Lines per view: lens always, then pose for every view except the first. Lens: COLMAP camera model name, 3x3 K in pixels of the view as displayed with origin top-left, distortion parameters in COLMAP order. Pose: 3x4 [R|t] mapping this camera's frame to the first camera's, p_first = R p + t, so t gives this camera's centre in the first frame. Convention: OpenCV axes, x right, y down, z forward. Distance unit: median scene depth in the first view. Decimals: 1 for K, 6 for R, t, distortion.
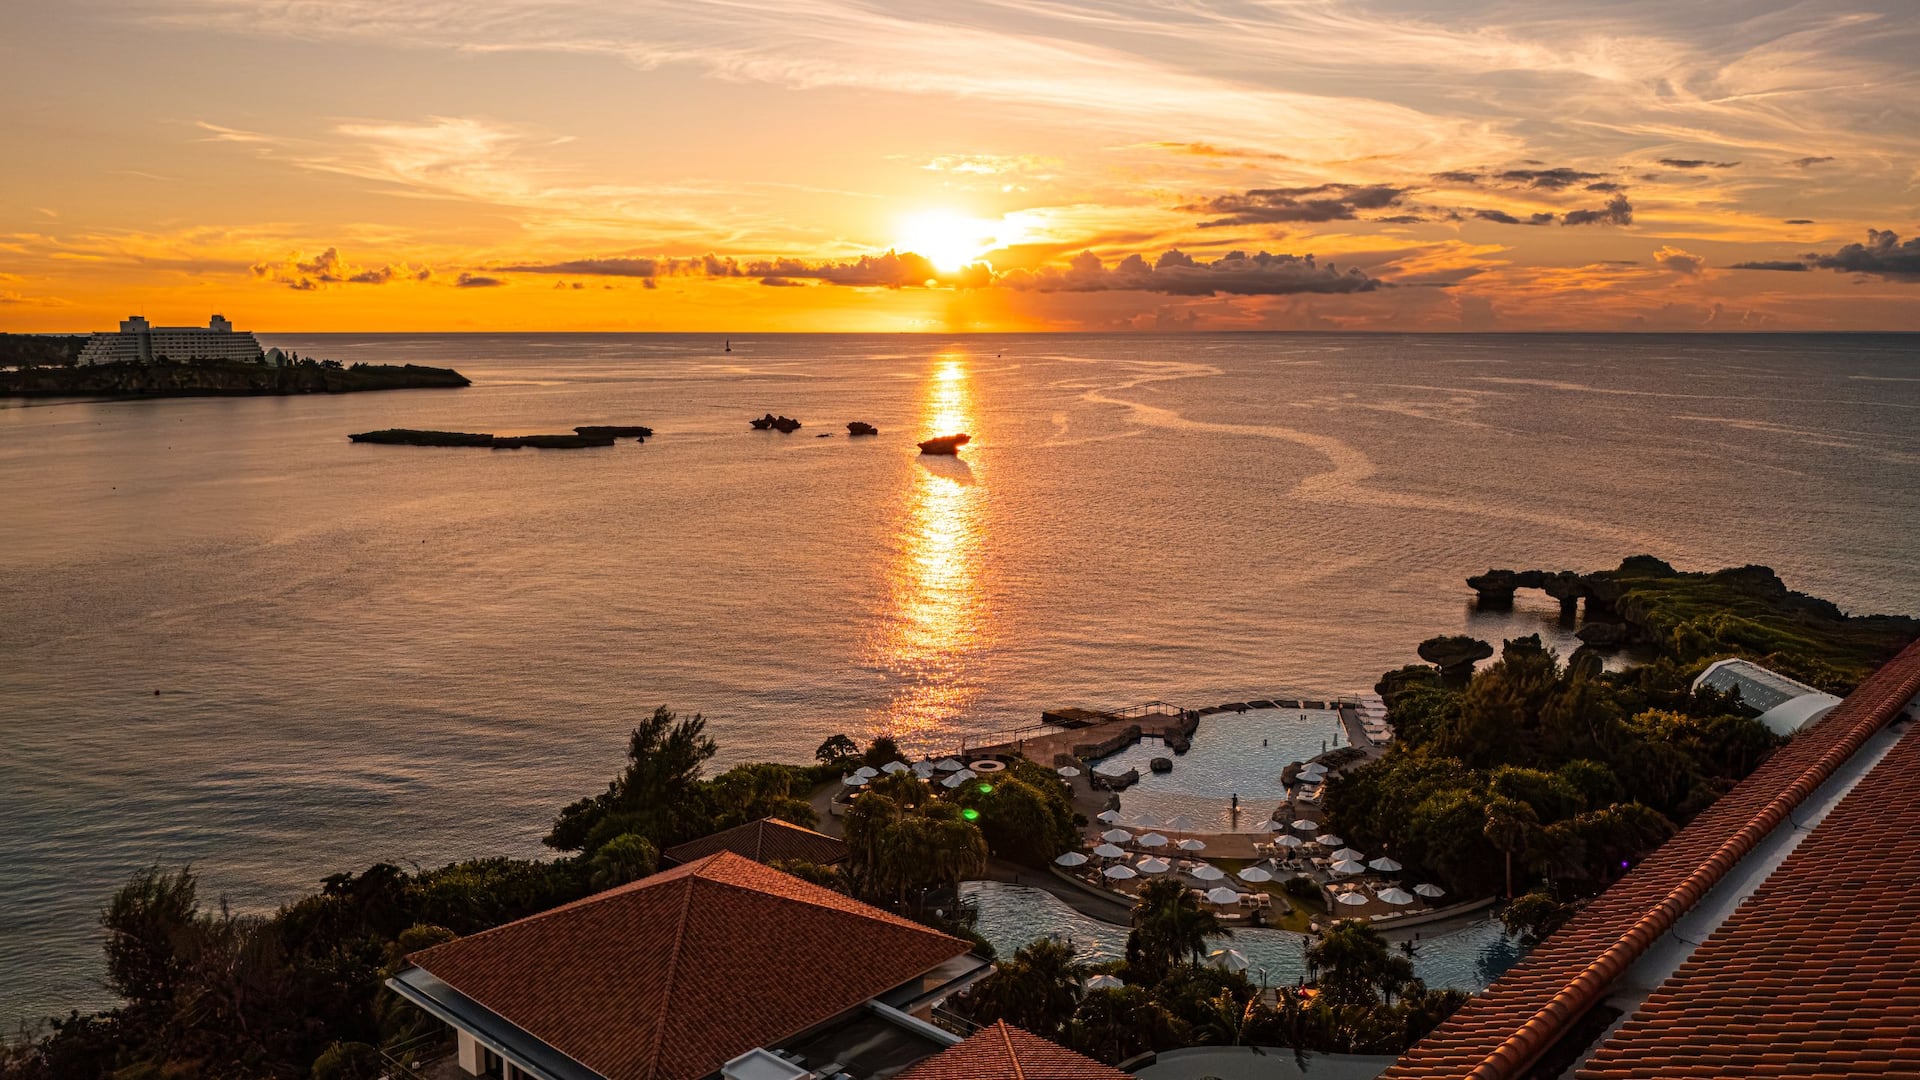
lens RADIAL K [[2369.1, 0, 960.0], [0, 2369.1, 540.0], [0, 0, 1]] dist [-0.001826, 0.430150]
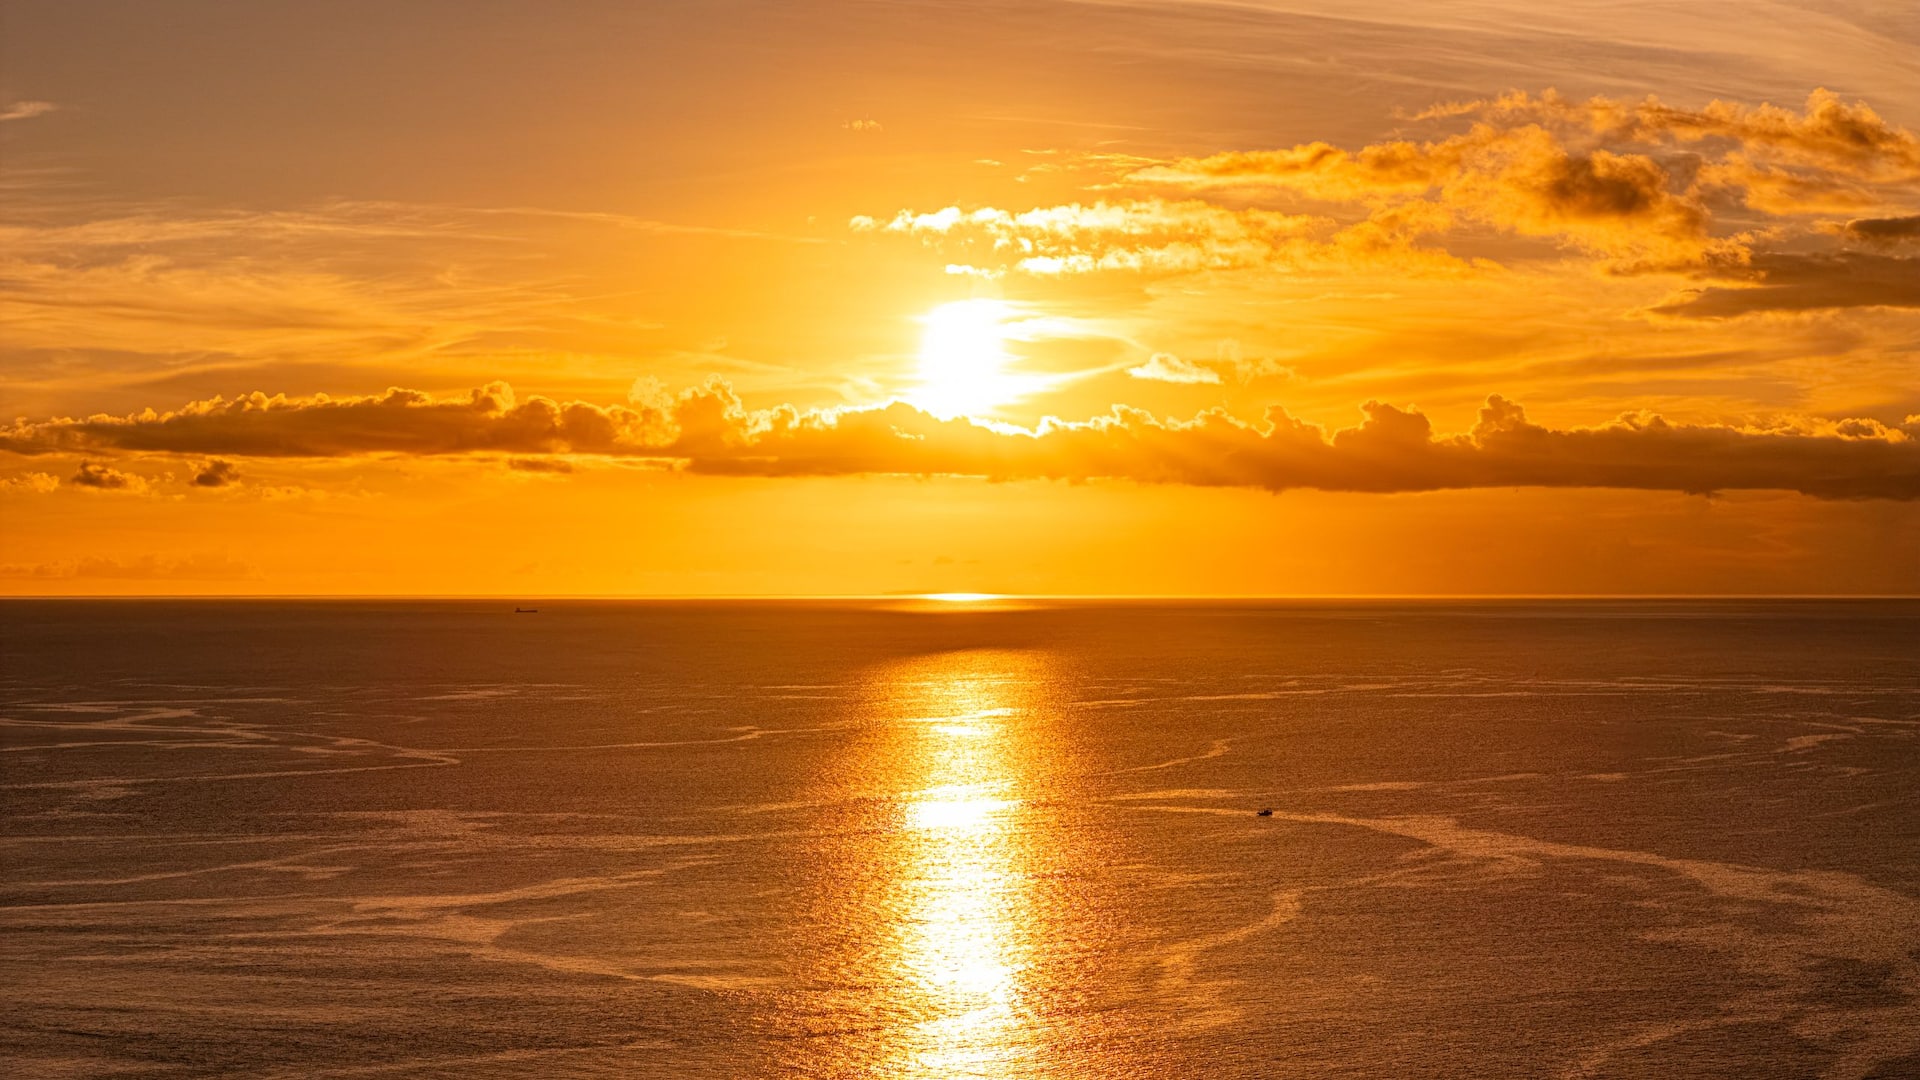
lens RADIAL K [[2369.1, 0, 960.0], [0, 2369.1, 540.0], [0, 0, 1]] dist [-0.001826, 0.430150]
pose [[0.997477, -0.002186, -0.070960, 0.016606], [-0.004727, 0.995263, -0.097108, -0.059012], [0.070836, 0.097198, 0.992741, 0.623856]]
